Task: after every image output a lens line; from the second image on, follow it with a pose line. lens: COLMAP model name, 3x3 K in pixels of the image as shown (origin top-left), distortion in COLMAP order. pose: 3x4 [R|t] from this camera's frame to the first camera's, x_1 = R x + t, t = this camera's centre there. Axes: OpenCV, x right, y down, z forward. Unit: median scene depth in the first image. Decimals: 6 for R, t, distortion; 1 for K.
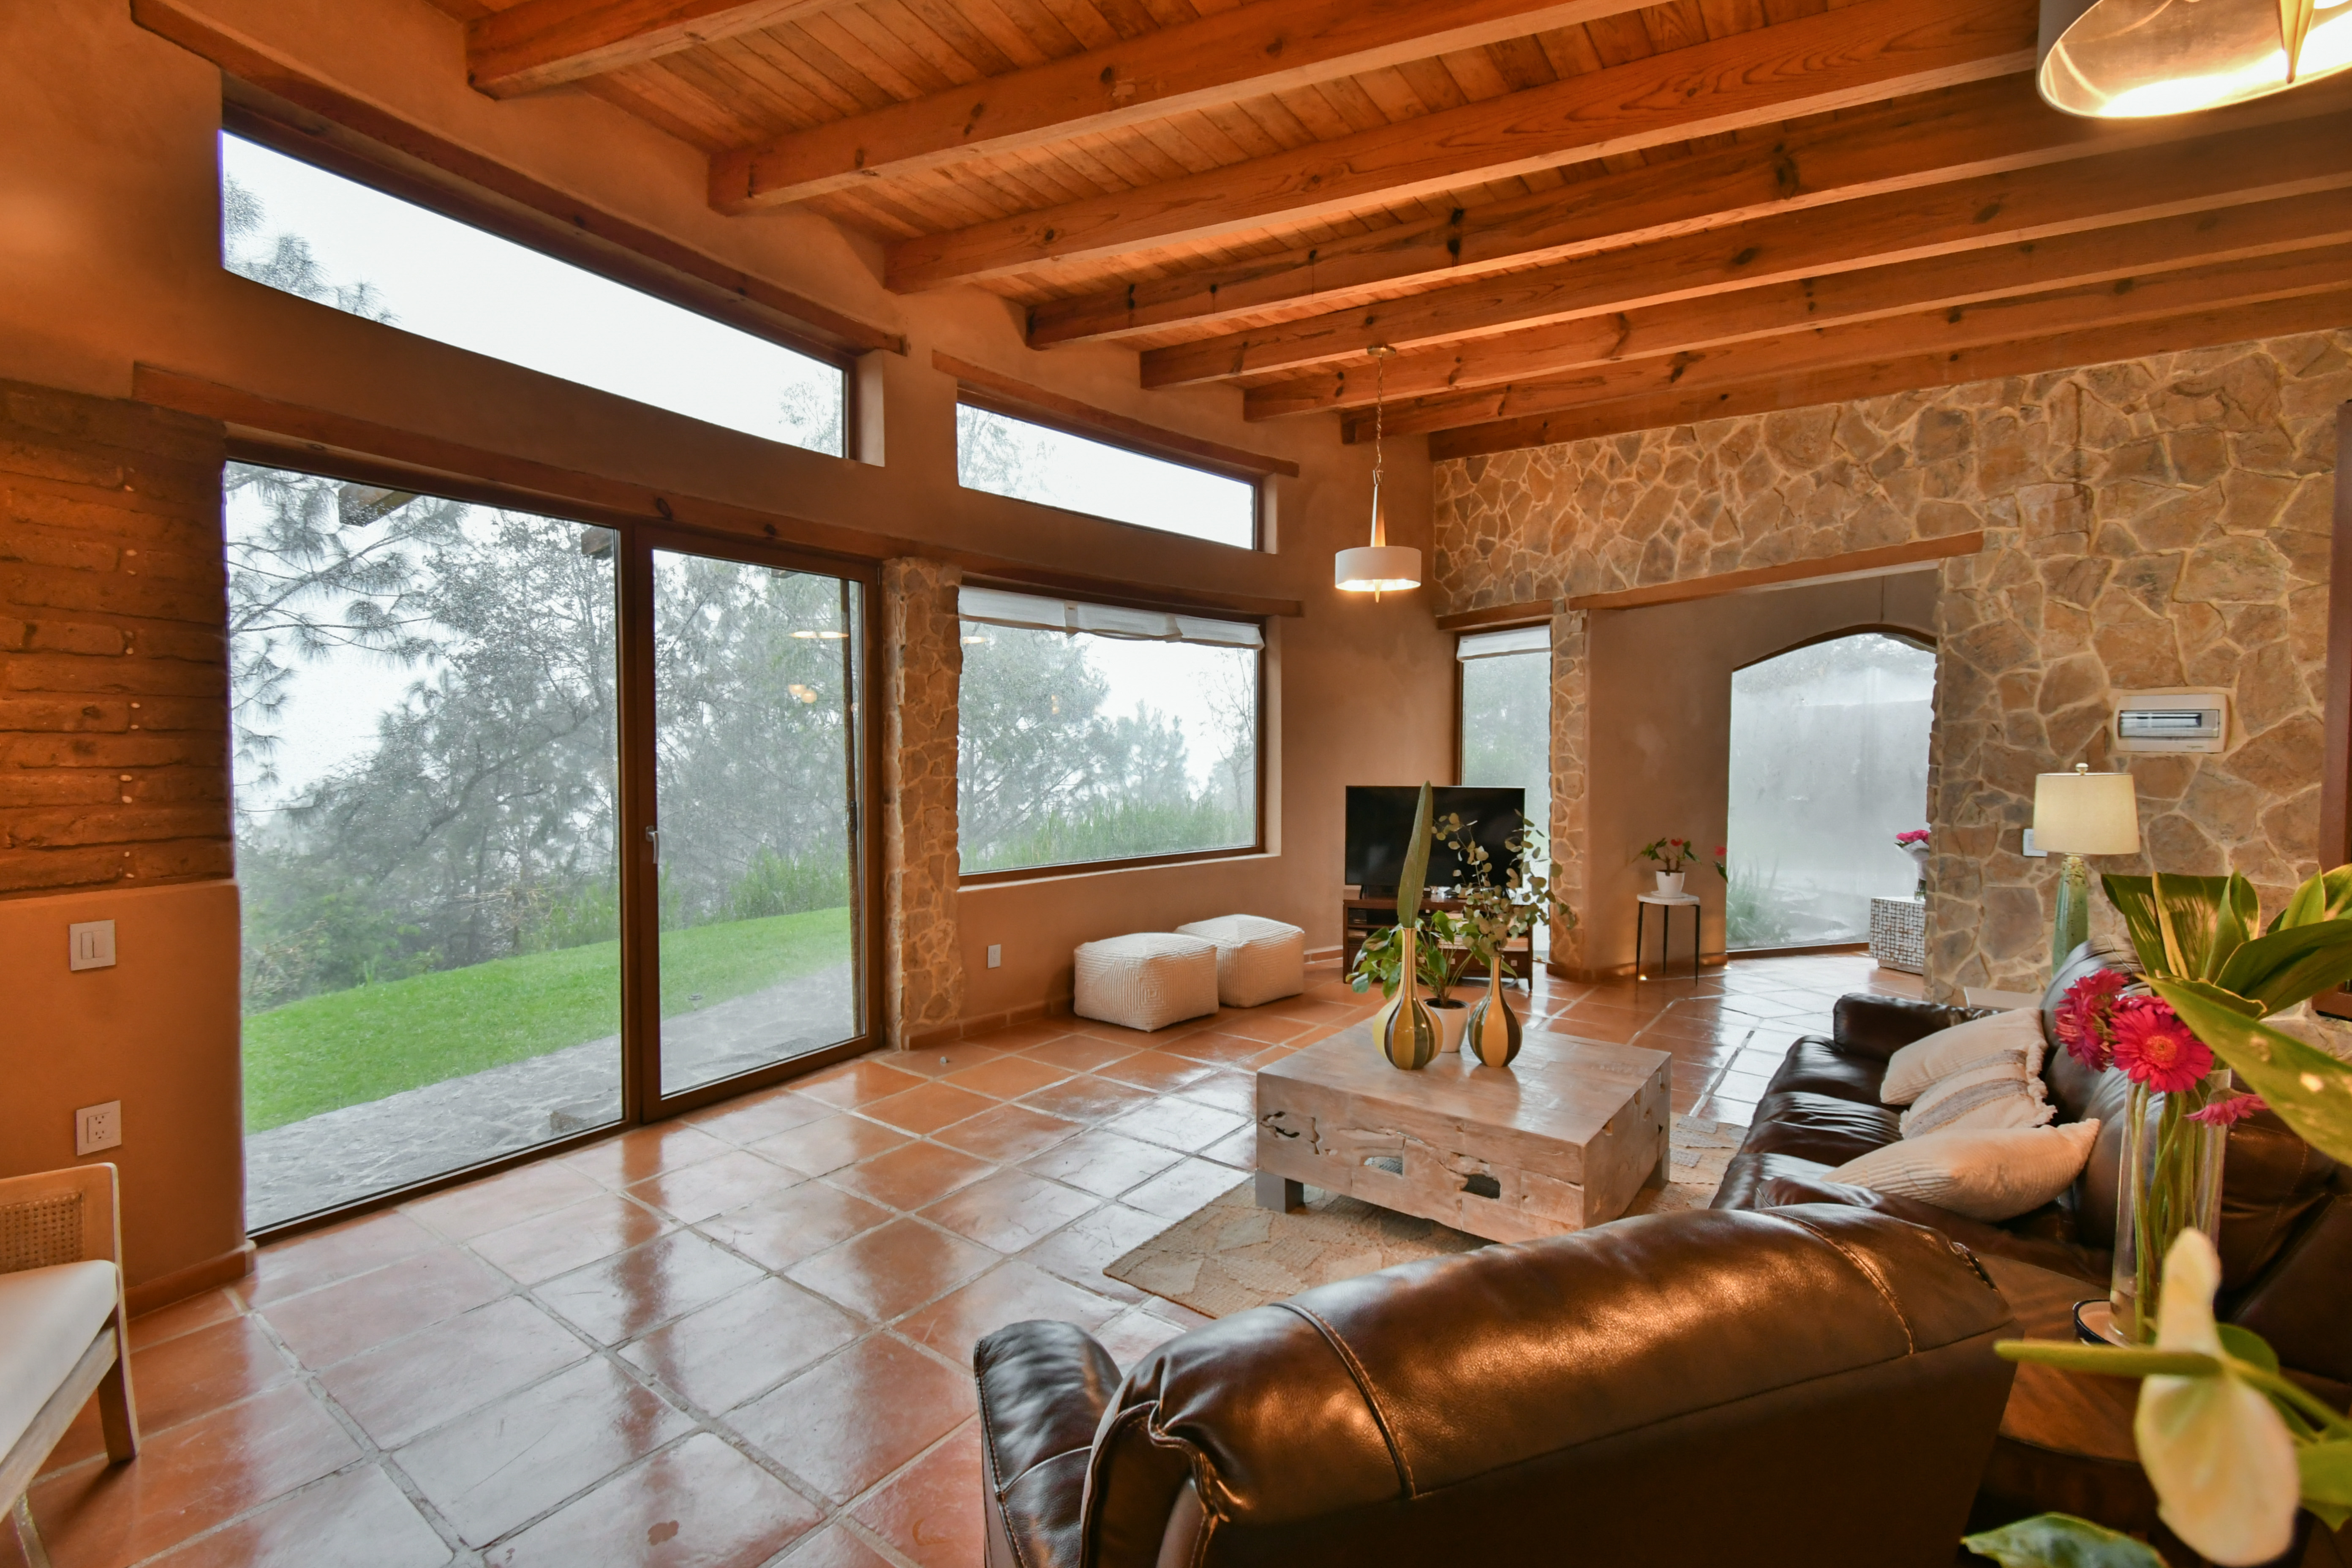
lens RADIAL K [[1067.2, 0, 1177.8], [0, 1067.2, 786.0], [0, 0, 1]] dist [0.000945, -0.000079]
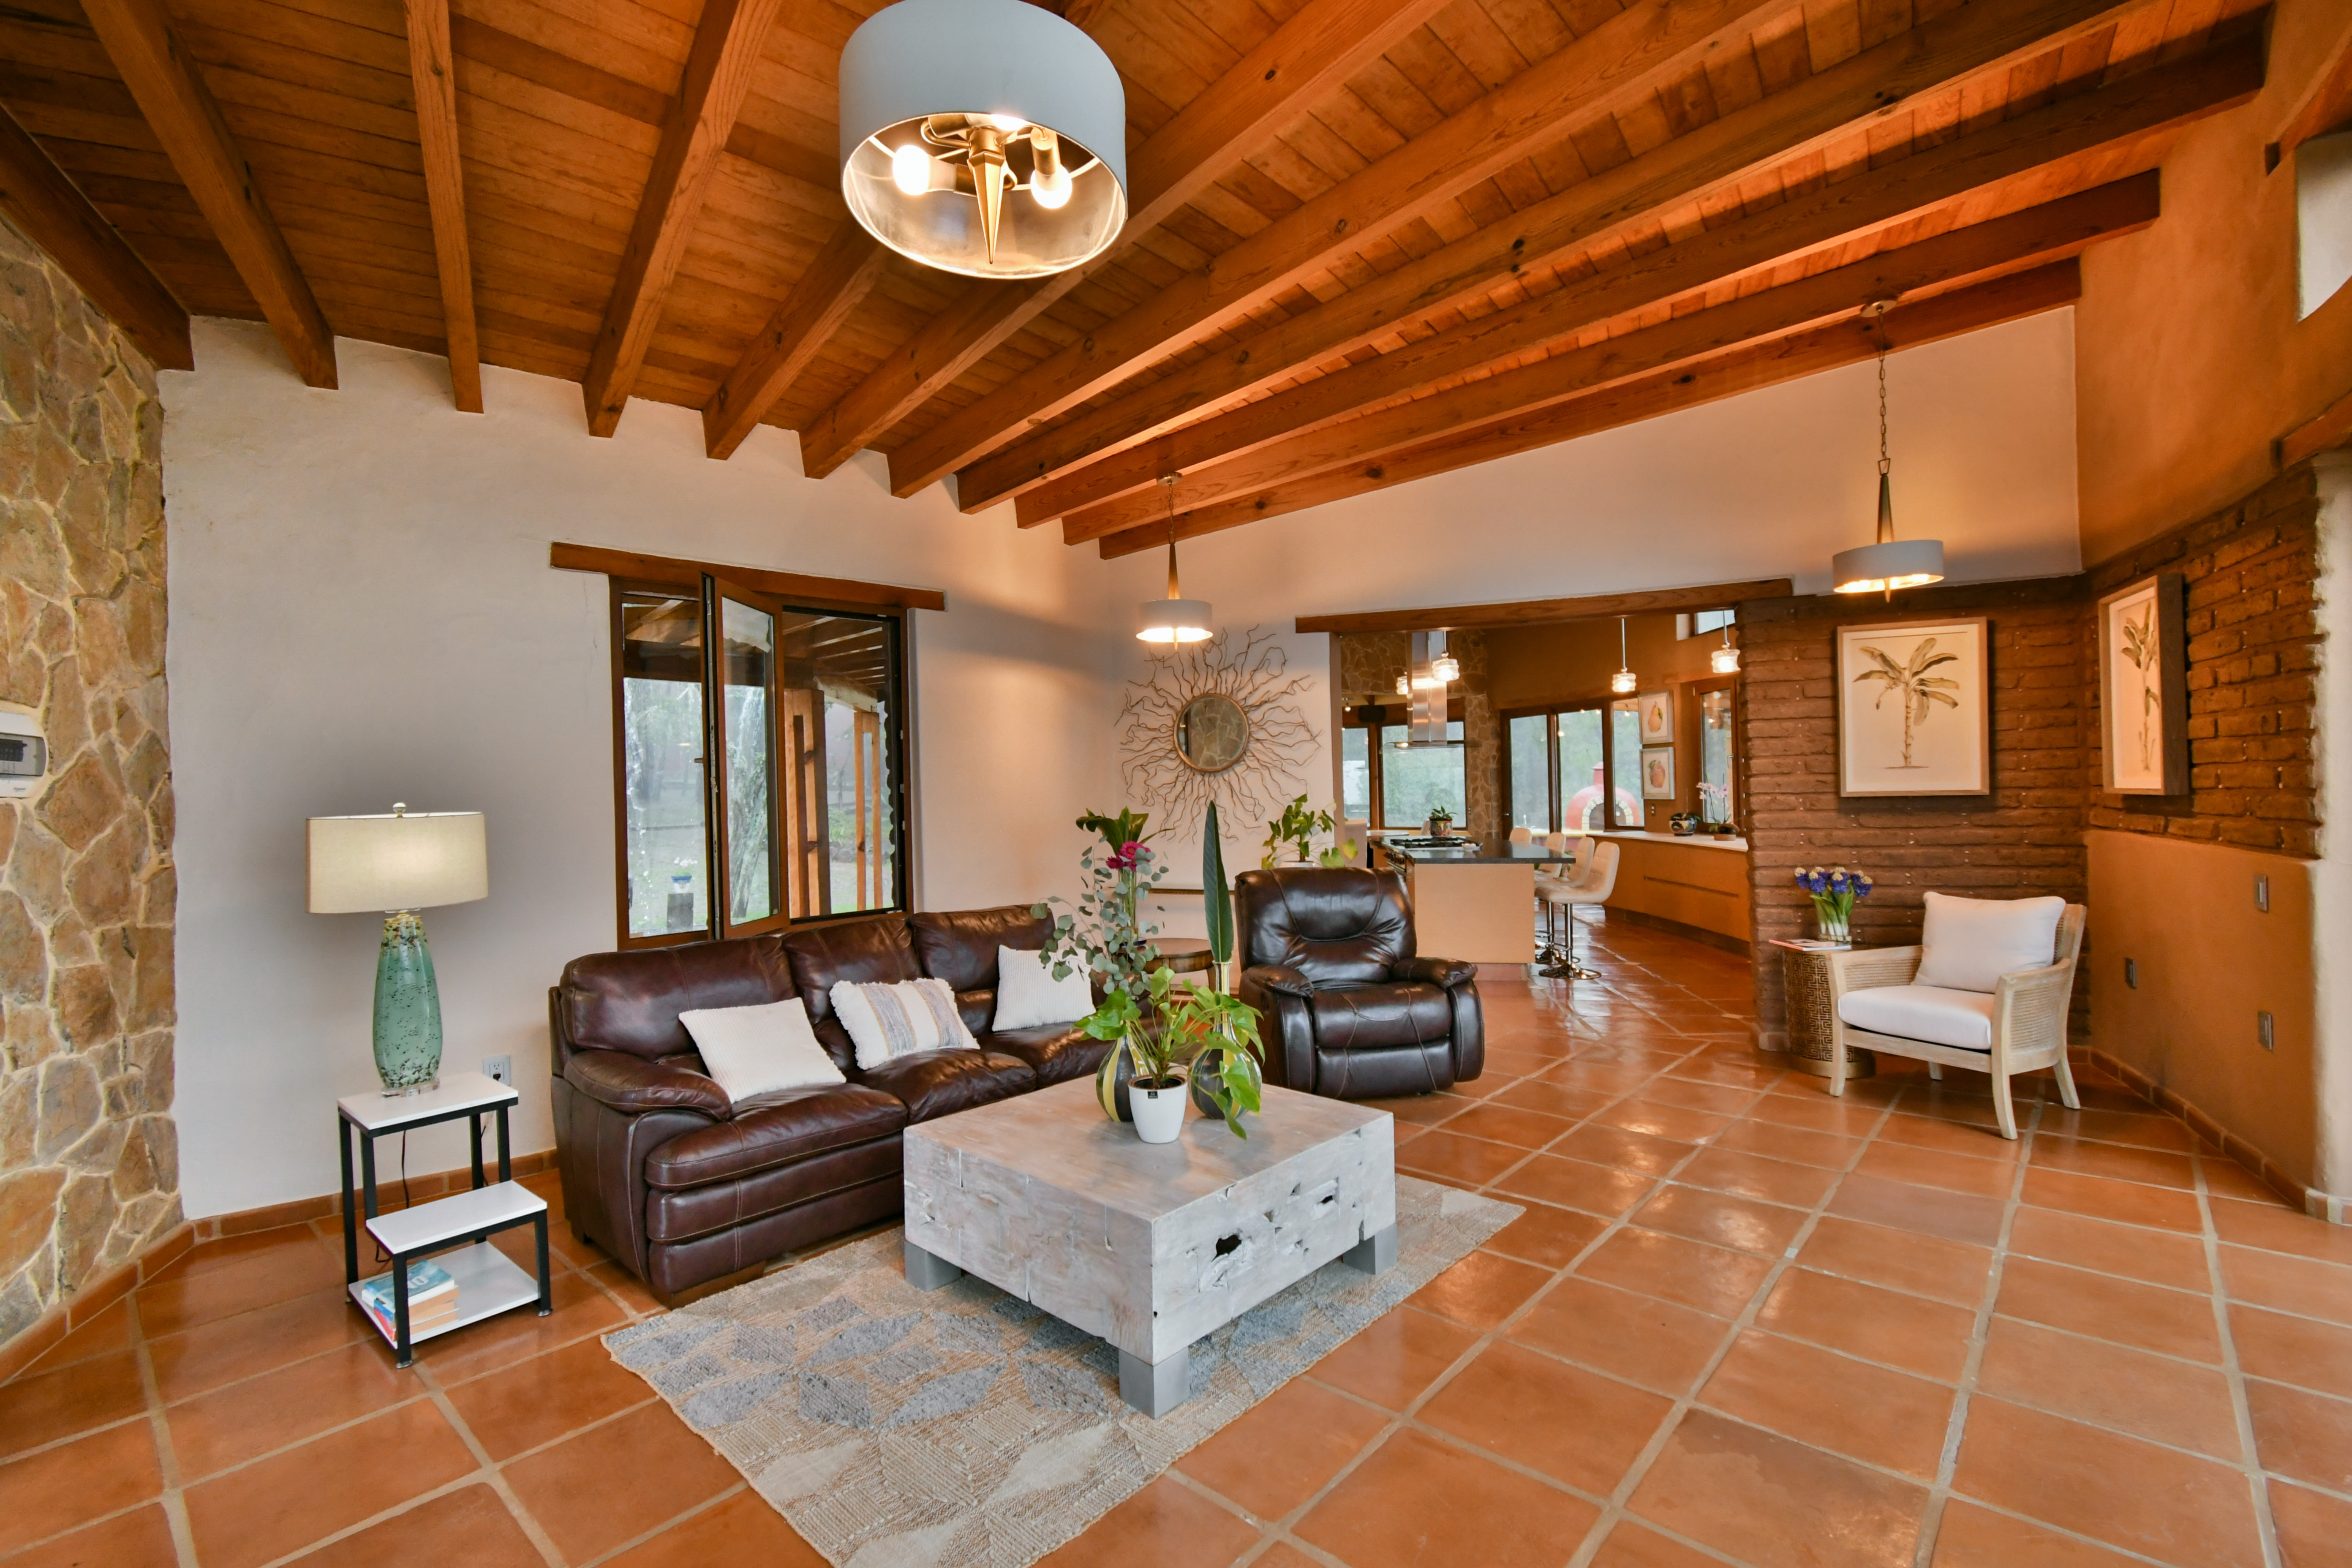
lens RADIAL K [[1039.2, 0, 1175.3], [0, 1039.2, 787.0], [0, 0, 1]] dist [0.003643, -0.000078]
pose [[-0.995003, 0.021854, 0.097422, 0.141747], [0.025404, 0.999052, 0.035345, -0.044194], [-0.096558, 0.037643, -0.994615, 1.652023]]
